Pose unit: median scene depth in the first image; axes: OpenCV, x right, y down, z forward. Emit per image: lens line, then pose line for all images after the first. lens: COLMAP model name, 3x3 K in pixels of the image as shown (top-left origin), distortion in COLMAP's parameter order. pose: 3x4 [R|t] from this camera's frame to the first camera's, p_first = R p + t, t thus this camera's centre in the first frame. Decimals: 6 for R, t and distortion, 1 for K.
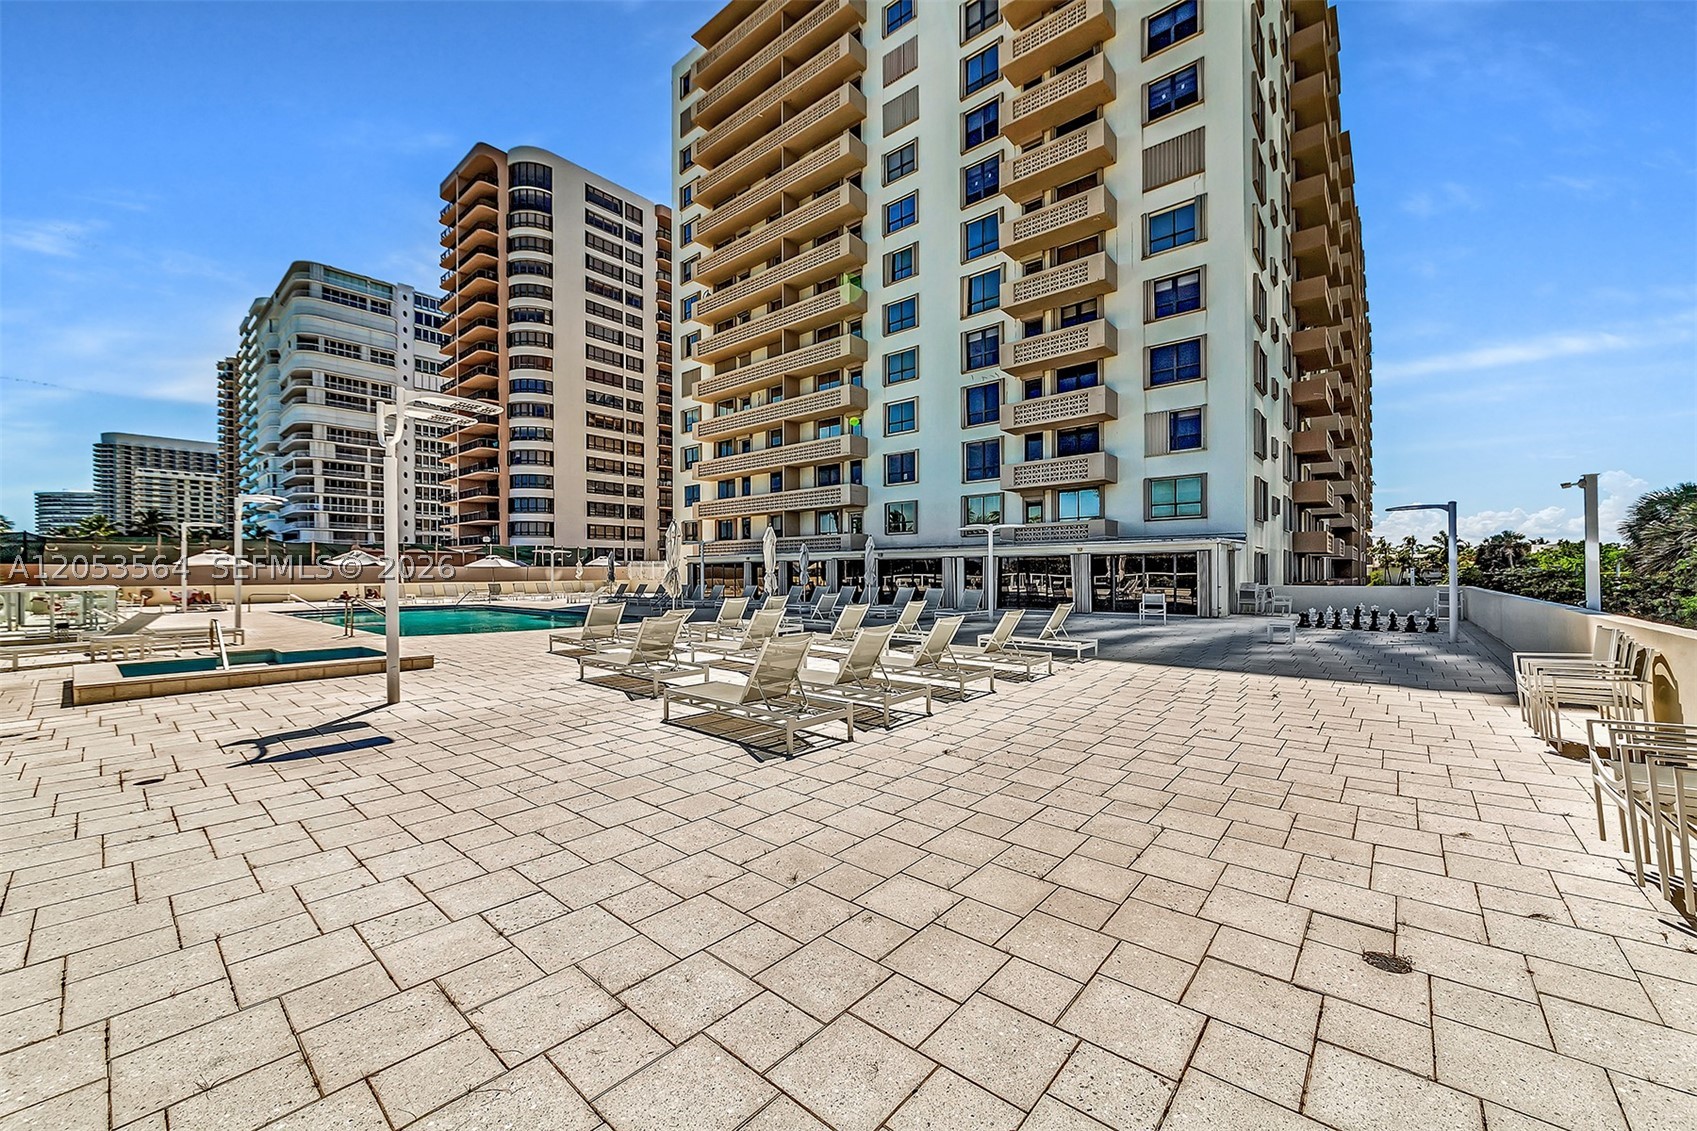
lens RADIAL K [[605.7, 0, 848.5], [0, 605.7, 565.5], [0, 0, 1]] dist [-0.000289, -0.000048]
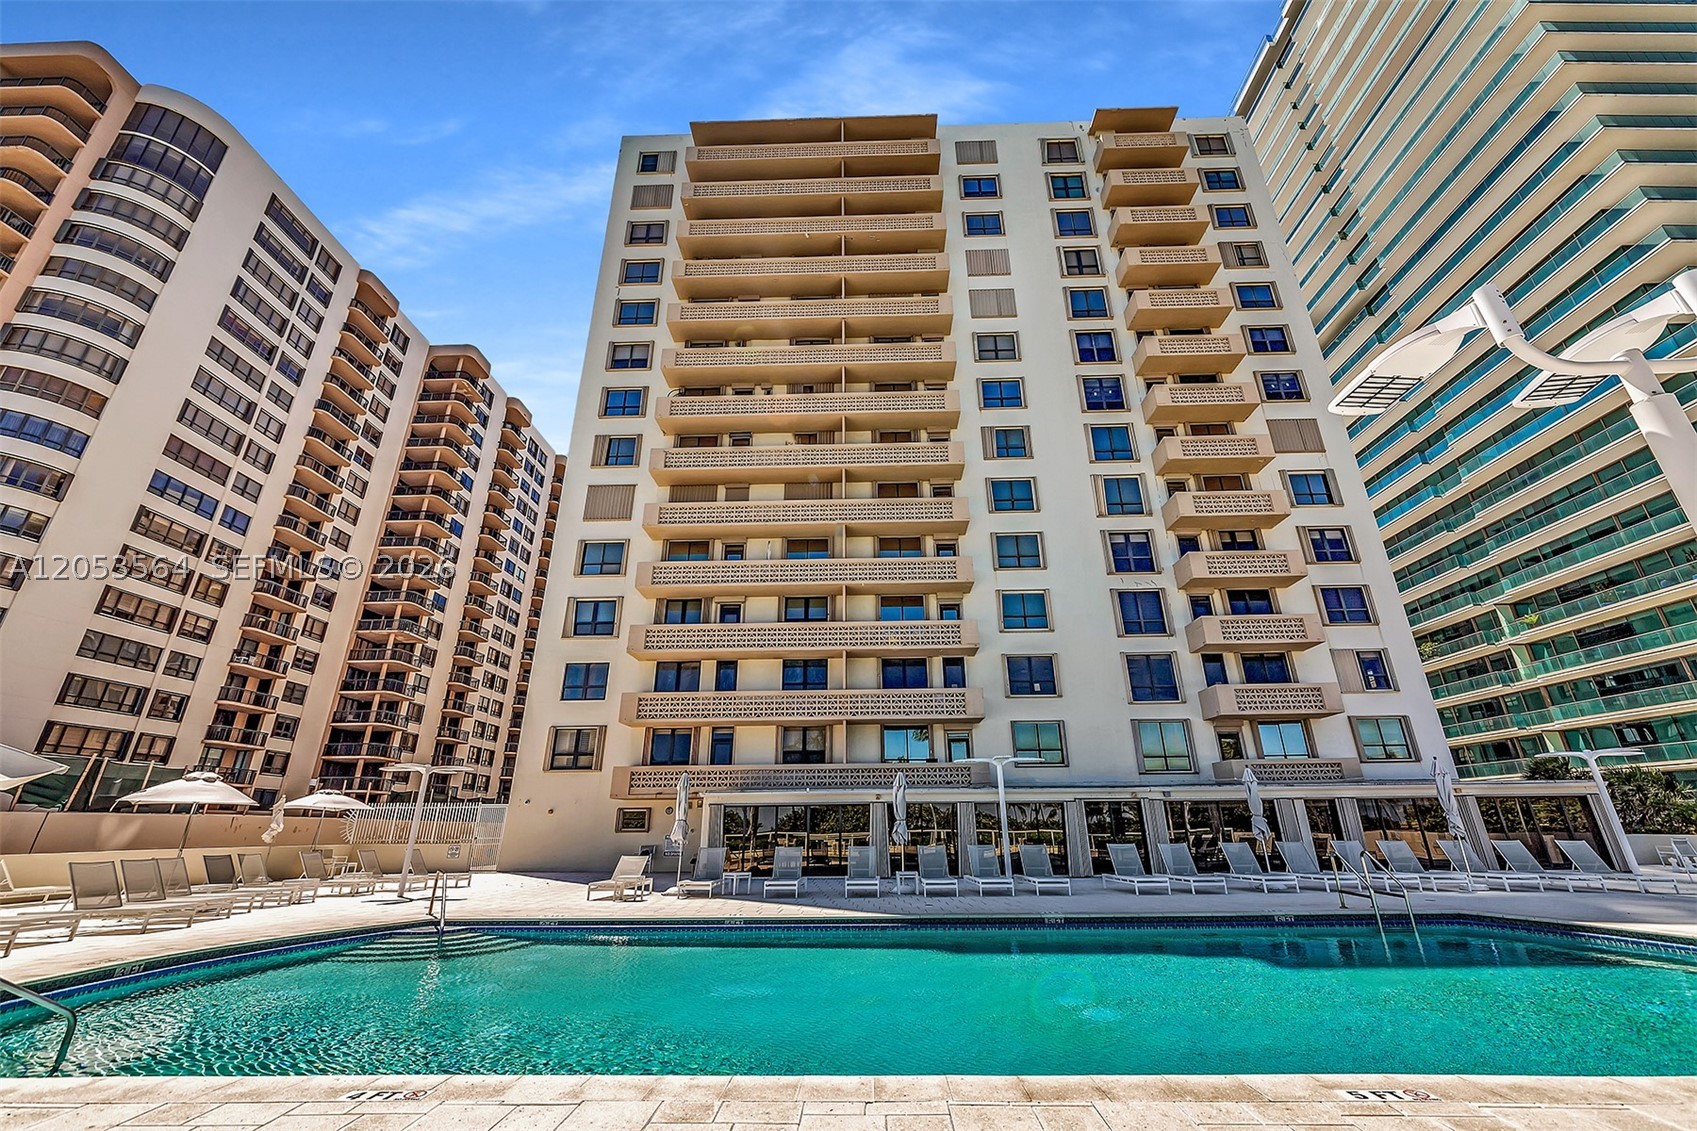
lens RADIAL K [[672.8, 0, 853.8], [0, 672.8, 561.7], [0, 0, 1]] dist [-0.010878, 0.005508]
pose [[0.799850, 0.219061, 0.558795, -0.618634], [-0.002004, 0.931985, -0.362492, 0.011020], [-0.600196, 0.288819, 0.745887, 0.488428]]
